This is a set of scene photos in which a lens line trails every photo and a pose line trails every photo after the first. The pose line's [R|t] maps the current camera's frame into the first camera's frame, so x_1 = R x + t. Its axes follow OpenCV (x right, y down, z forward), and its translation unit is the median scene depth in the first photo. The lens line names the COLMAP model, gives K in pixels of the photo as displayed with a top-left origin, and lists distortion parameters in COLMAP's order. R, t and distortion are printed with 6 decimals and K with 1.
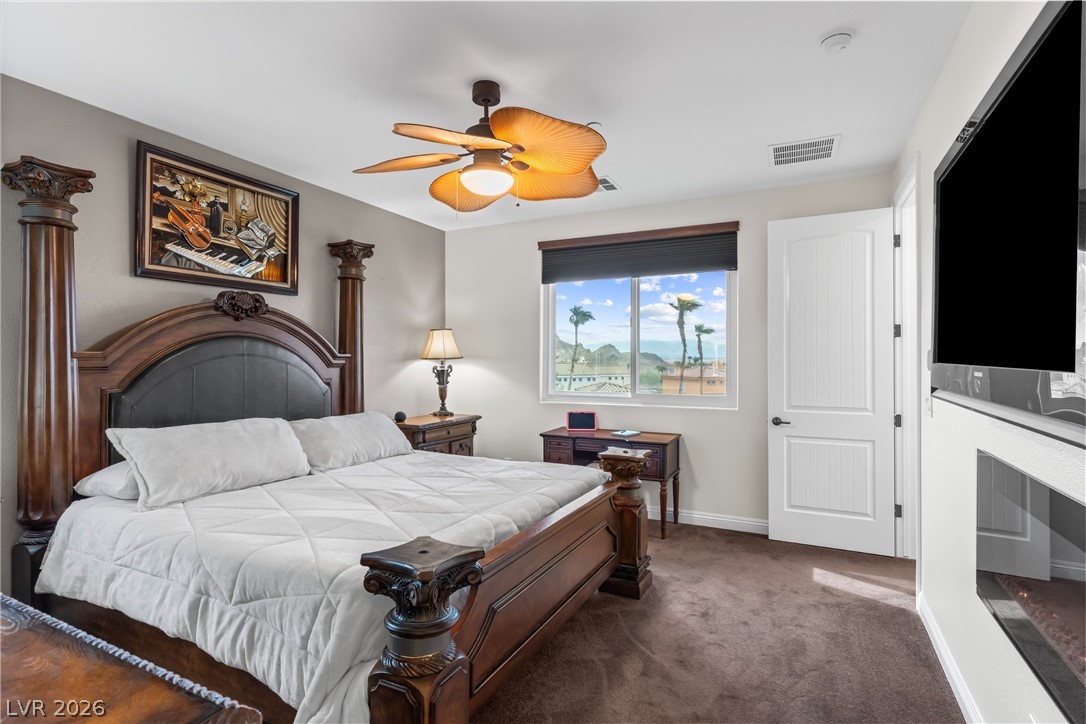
lens RADIAL K [[548.0, 0, 539.1], [0, 548.0, 357.1], [0, 0, 1]] dist [0.004202, 0.001112]
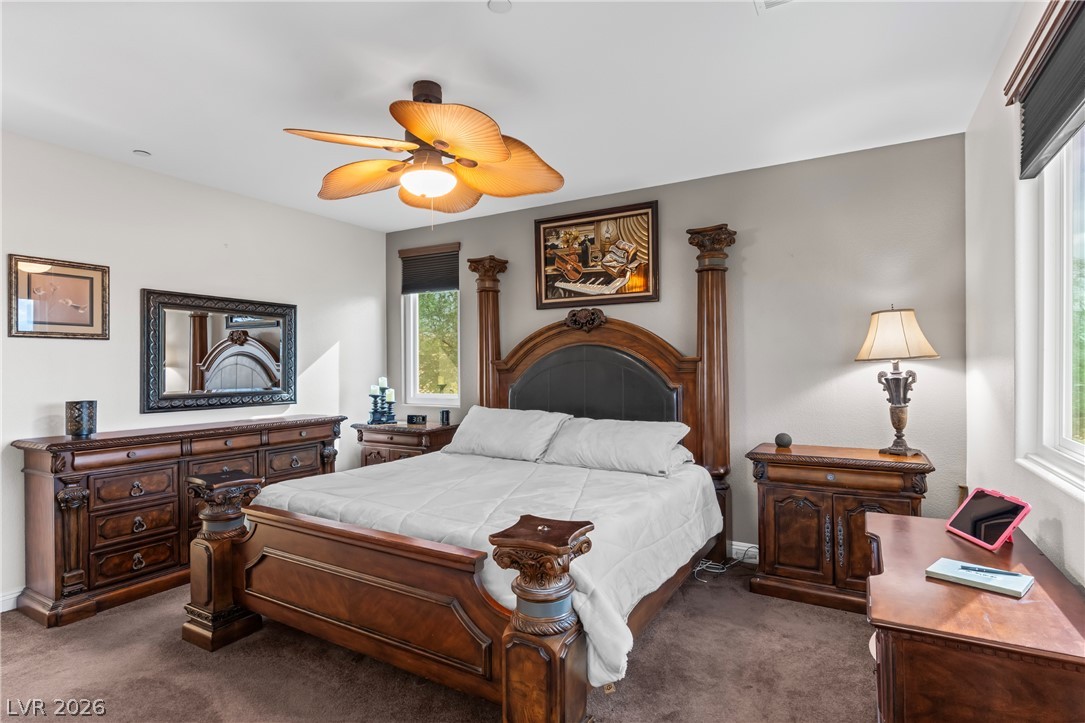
lens RADIAL K [[547.5, 0, 543.9], [0, 547.5, 363.6], [0, 0, 1]] dist [0.004202, 0.001112]
pose [[-0.069863, -0.023548, -0.997279, 0.644057], [0.001261, 0.999718, -0.023694, 0.030345], [0.997556, -0.002913, -0.069814, 0.957310]]
